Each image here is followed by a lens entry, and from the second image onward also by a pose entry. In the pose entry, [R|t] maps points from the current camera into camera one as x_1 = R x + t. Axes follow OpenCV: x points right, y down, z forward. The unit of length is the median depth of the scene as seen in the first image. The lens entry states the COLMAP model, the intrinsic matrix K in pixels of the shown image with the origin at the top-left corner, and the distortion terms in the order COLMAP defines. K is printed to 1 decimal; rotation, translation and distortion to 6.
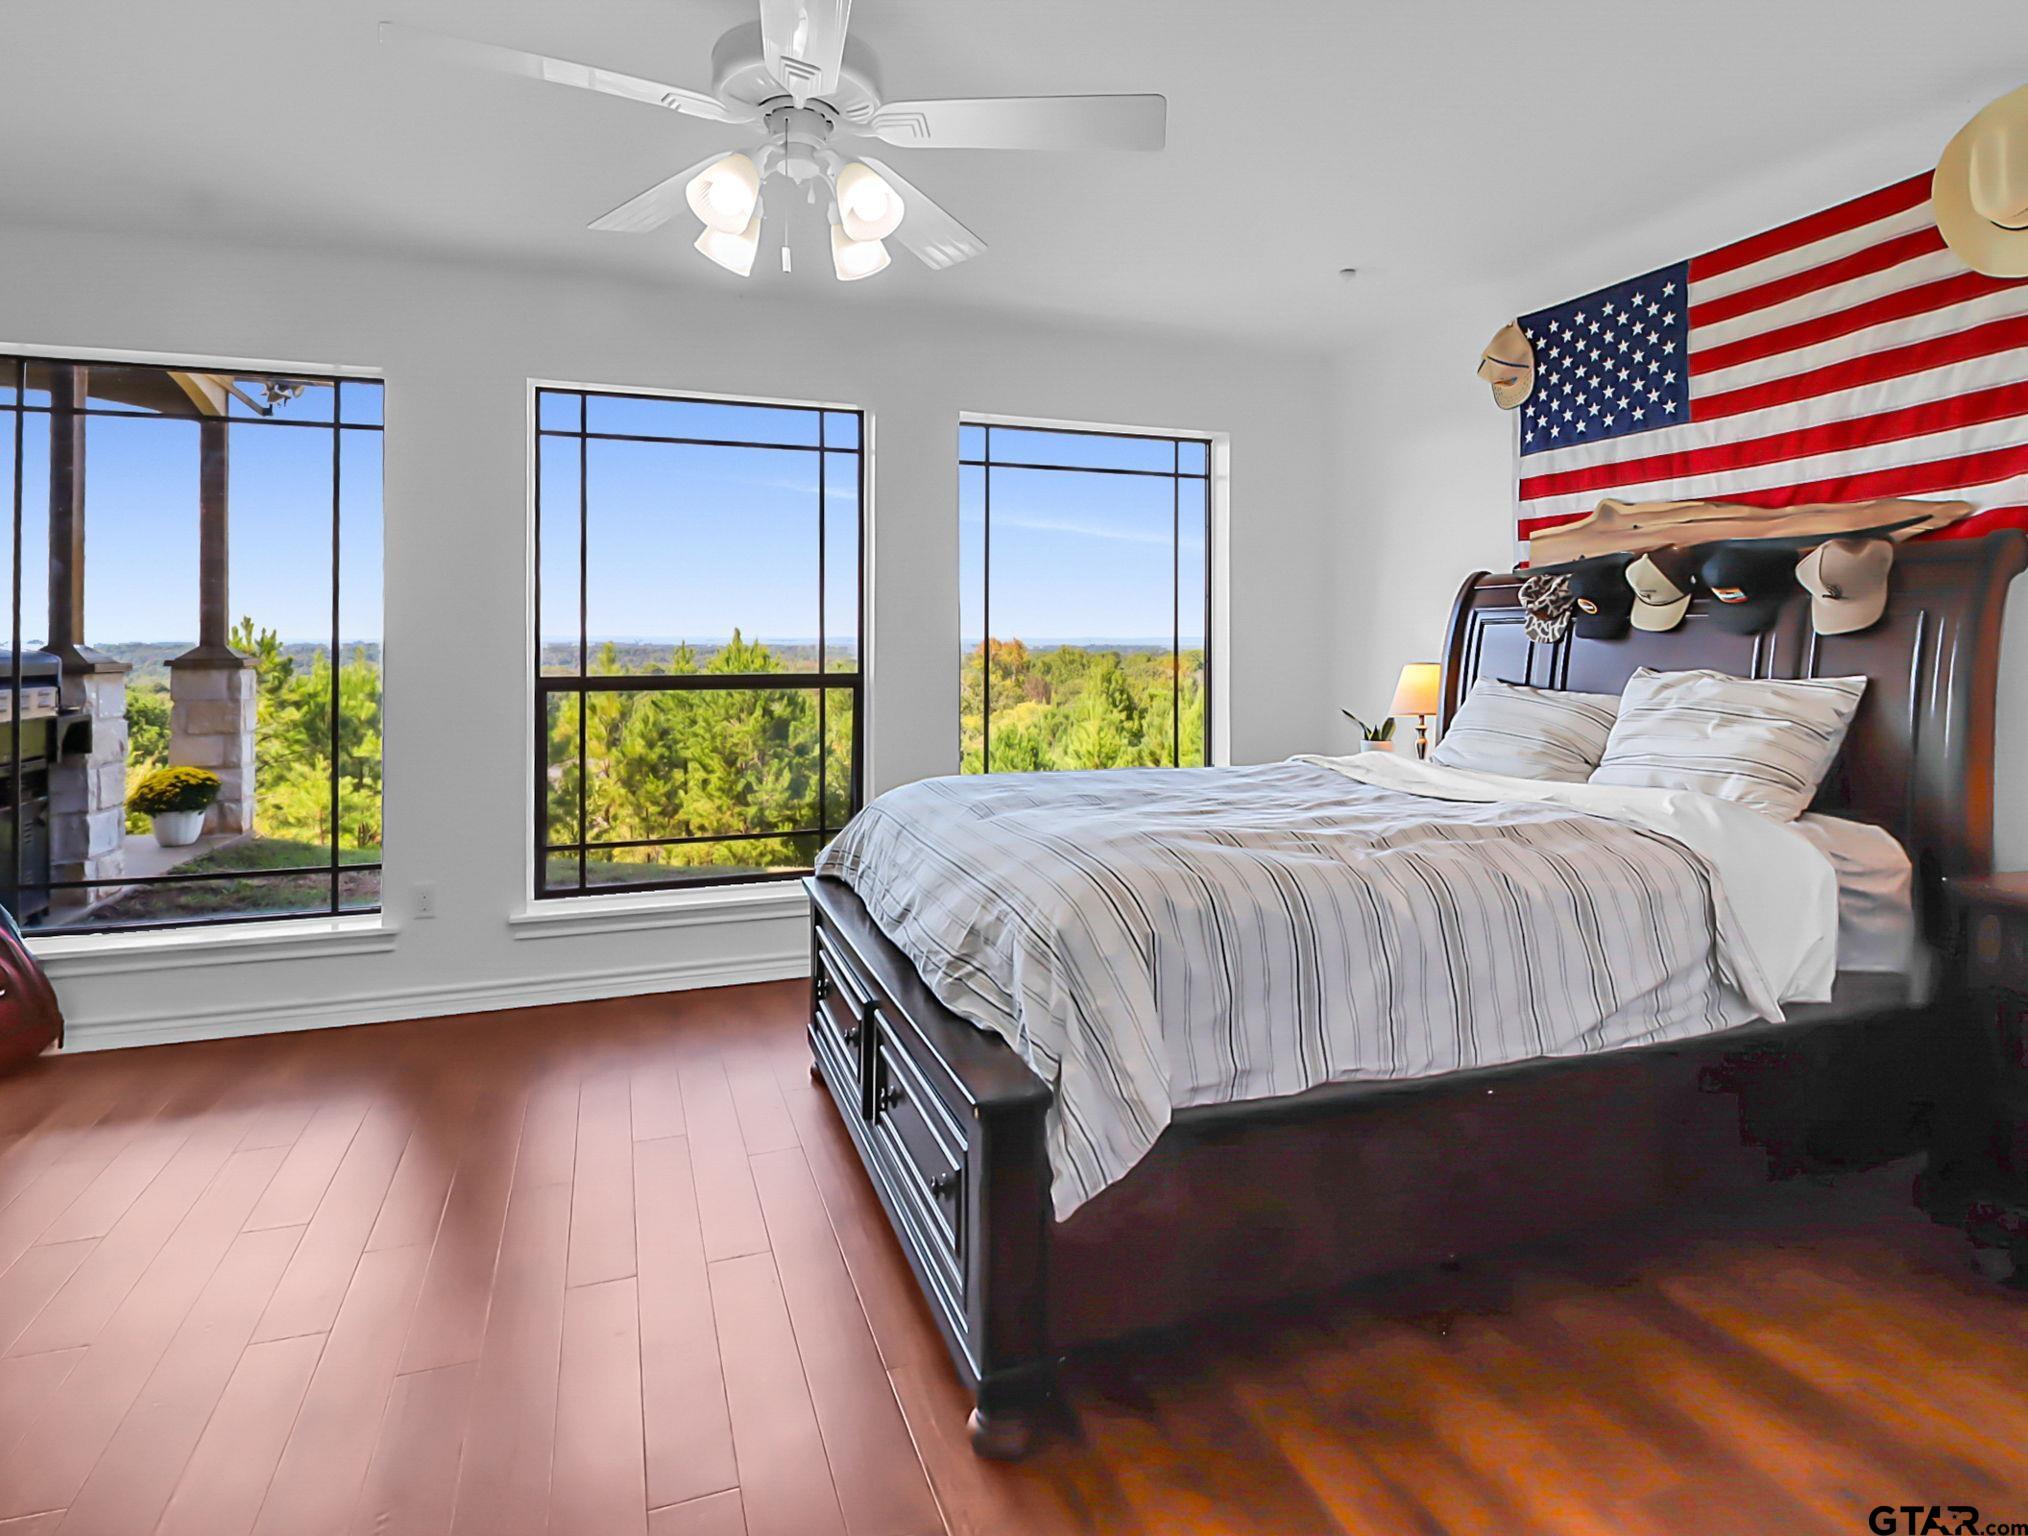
lens RADIAL K [[1118.2, 0, 1015.8], [0, 1118.2, 664.3], [0, 0, 1]] dist [0.002358, -0.022038]
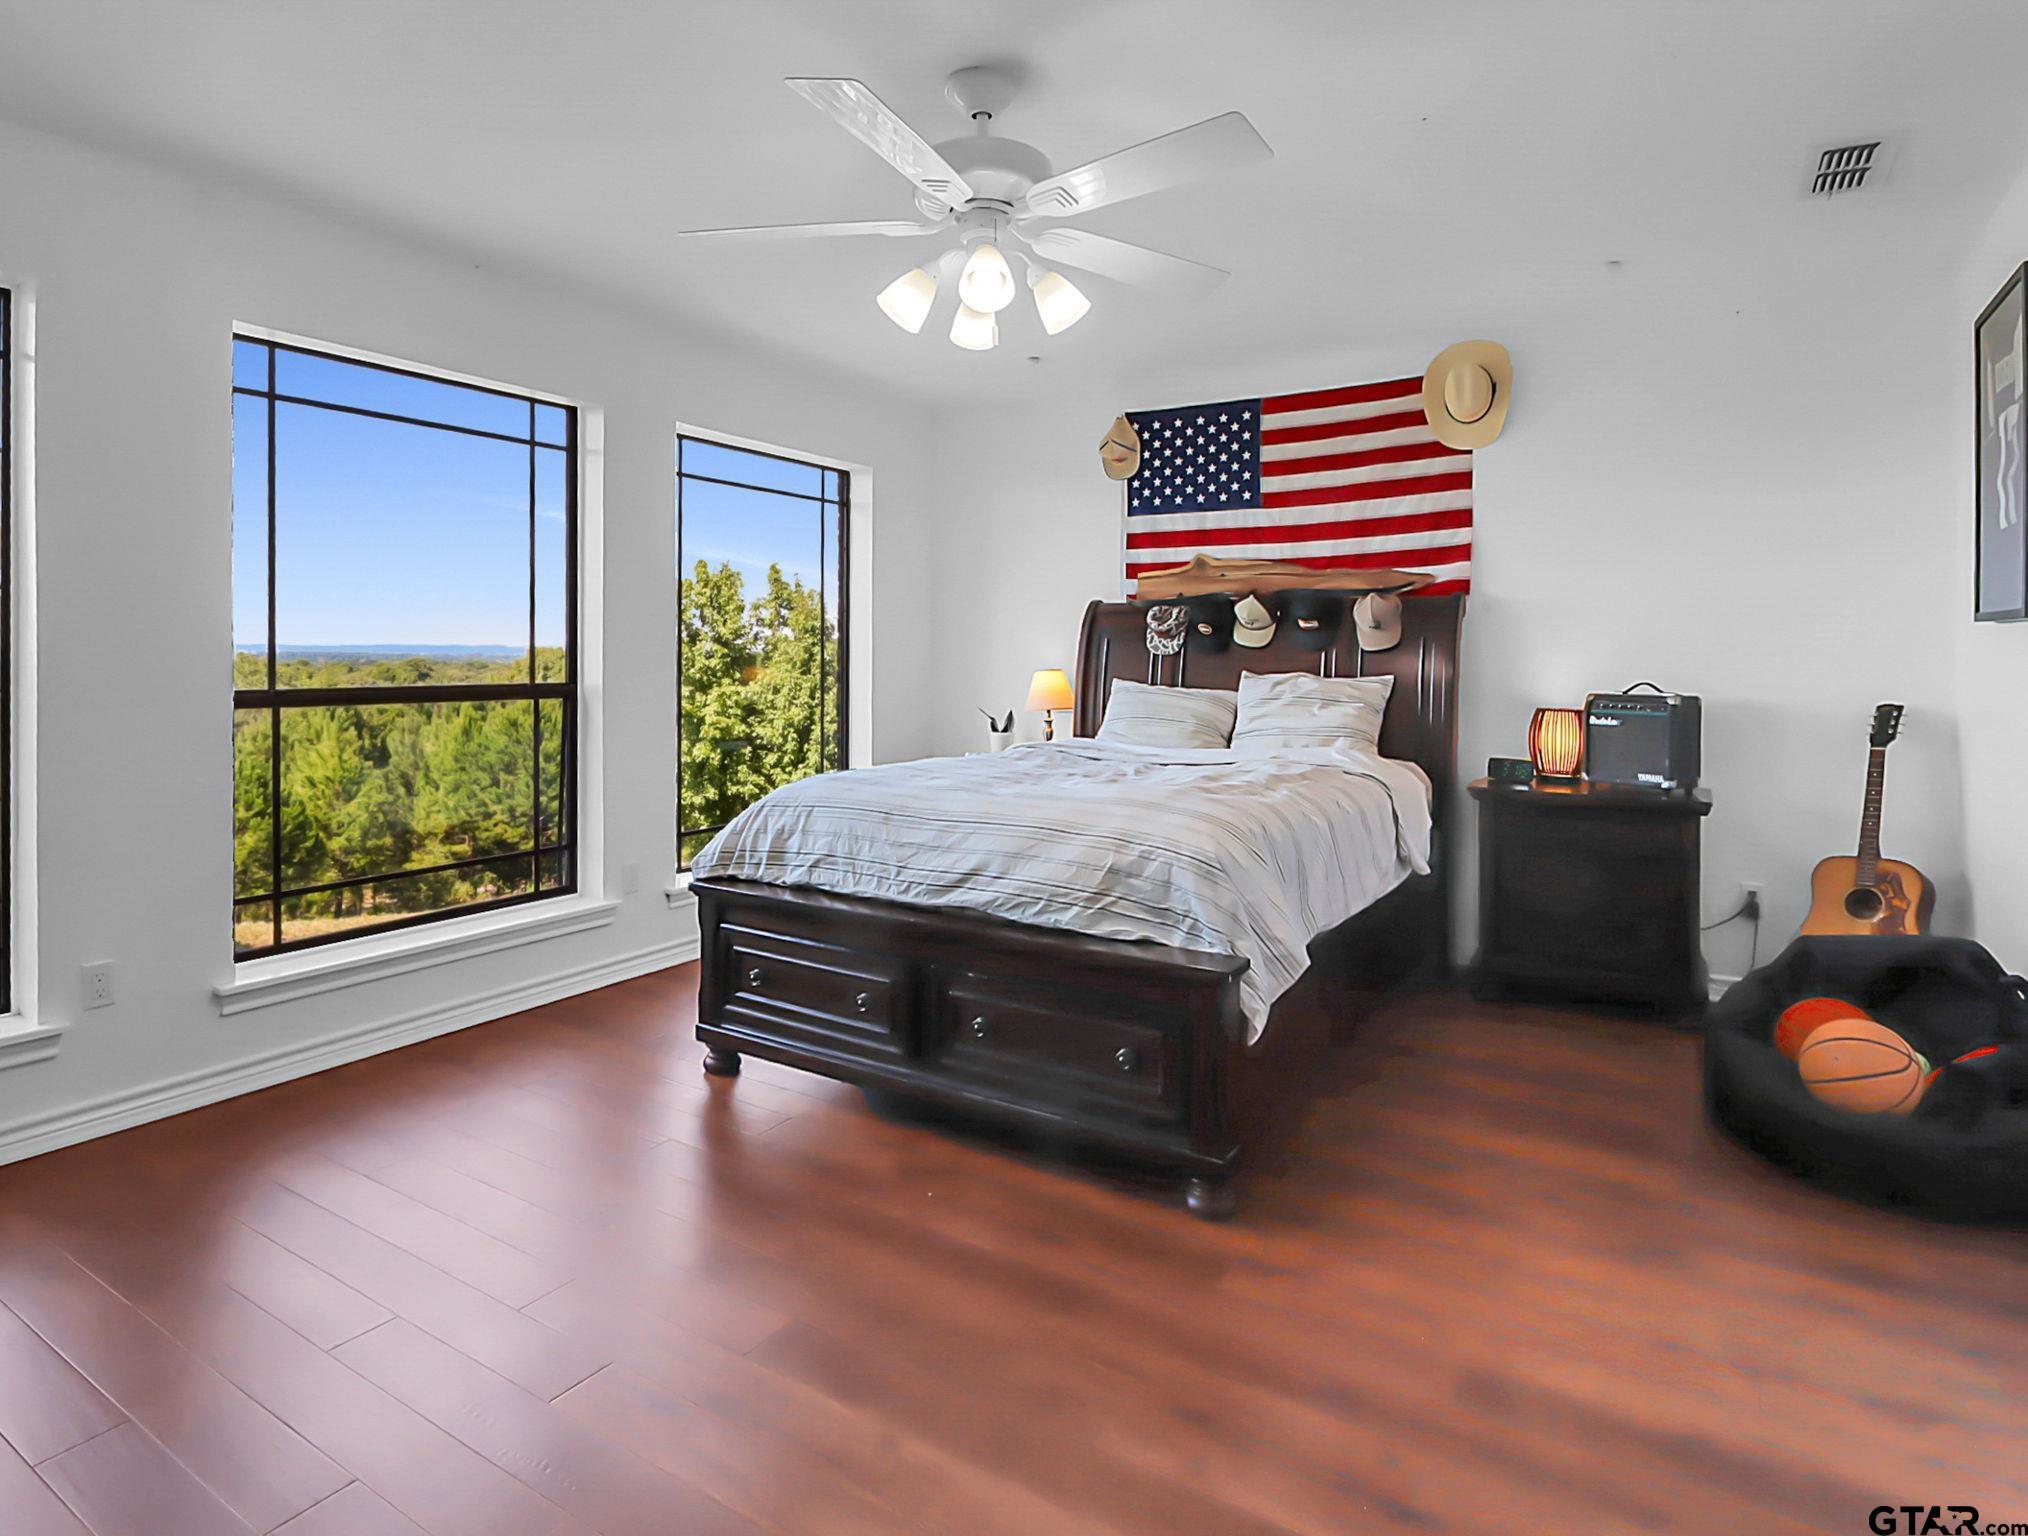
lens RADIAL K [[1095.6, 0, 1057.2], [0, 1095.6, 697.4], [0, 0, 1]] dist [-0.005496, -0.003249]
pose [[0.782457, -0.020193, 0.622378, -0.490679], [0.006449, 0.999683, 0.024328, 0.000340], [-0.622672, -0.015022, 0.782339, 0.013320]]
